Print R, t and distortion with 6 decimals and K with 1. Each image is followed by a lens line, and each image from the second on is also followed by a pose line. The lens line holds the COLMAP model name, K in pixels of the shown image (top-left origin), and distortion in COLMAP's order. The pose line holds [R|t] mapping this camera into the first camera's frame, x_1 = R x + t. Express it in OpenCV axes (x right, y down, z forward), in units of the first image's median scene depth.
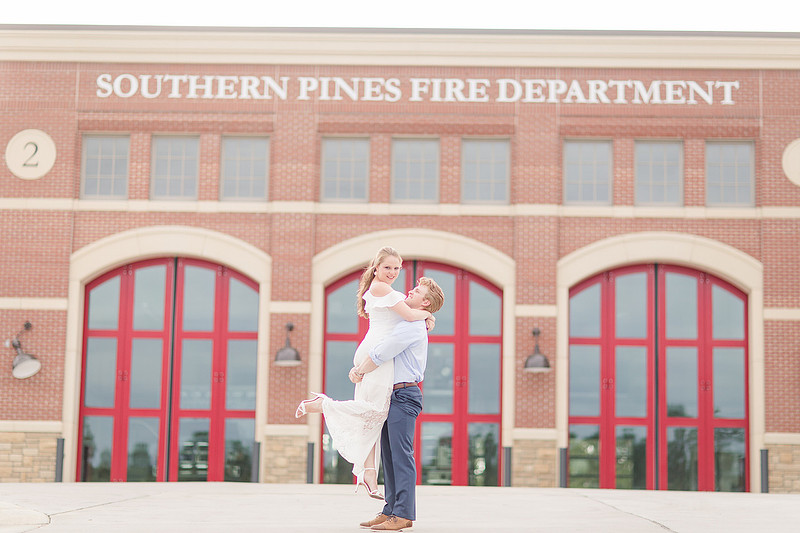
lens RADIAL K [[2603.8, 0, 428.4], [0, 2603.8, 243.6], [0, 0, 1]] dist [-0.063191, 0.000000]
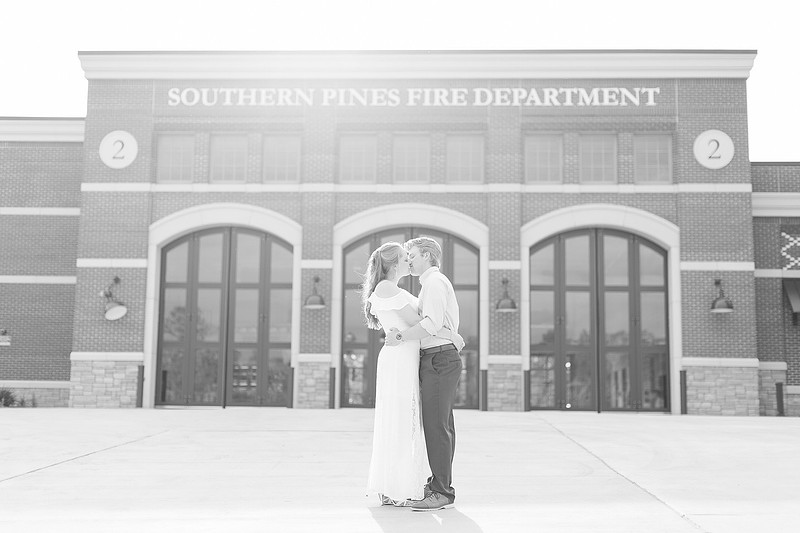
lens RADIAL K [[1408.2, 0, 404.0], [0, 1408.2, 269.8], [0, 0, 1]] dist [0.036447, 0.000000]
pose [[0.999739, -0.008433, -0.021221, 0.005808], [0.008807, 0.999807, 0.017576, 0.015216], [0.021069, -0.017758, 0.999620, 0.290977]]
